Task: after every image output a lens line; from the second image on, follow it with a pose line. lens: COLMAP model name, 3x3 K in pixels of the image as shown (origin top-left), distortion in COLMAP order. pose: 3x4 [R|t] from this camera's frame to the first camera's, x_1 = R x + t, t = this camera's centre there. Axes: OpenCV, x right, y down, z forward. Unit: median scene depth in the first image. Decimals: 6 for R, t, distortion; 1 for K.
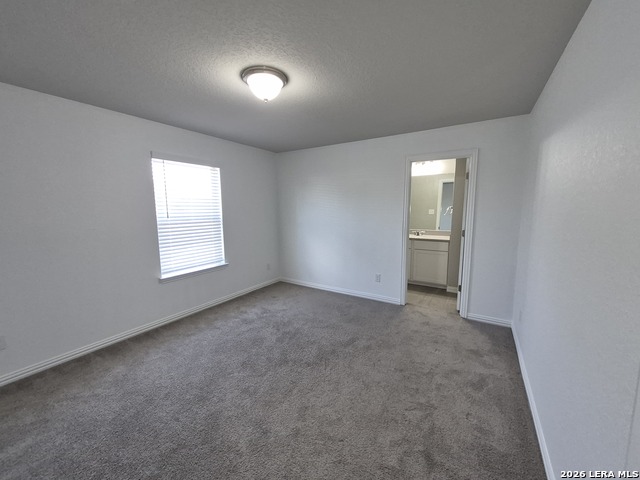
lens RADIAL K [[254.0, 0, 320.0], [0, 254.0, 240.0], [0, 0, 1]] dist [-0.024995, -0.000021]
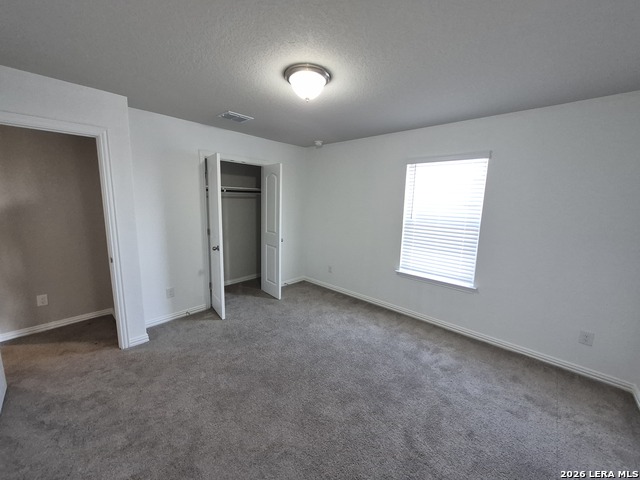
lens RADIAL K [[247.5, 0, 322.6], [0, 247.5, 237.9], [0, 0, 1]] dist [0.001049, 0.000060]
pose [[-0.179892, 0.155092, -0.971383, 0.481969], [-0.149497, 0.971712, 0.182830, -0.142880], [0.972260, 0.178108, -0.151617, 0.798191]]
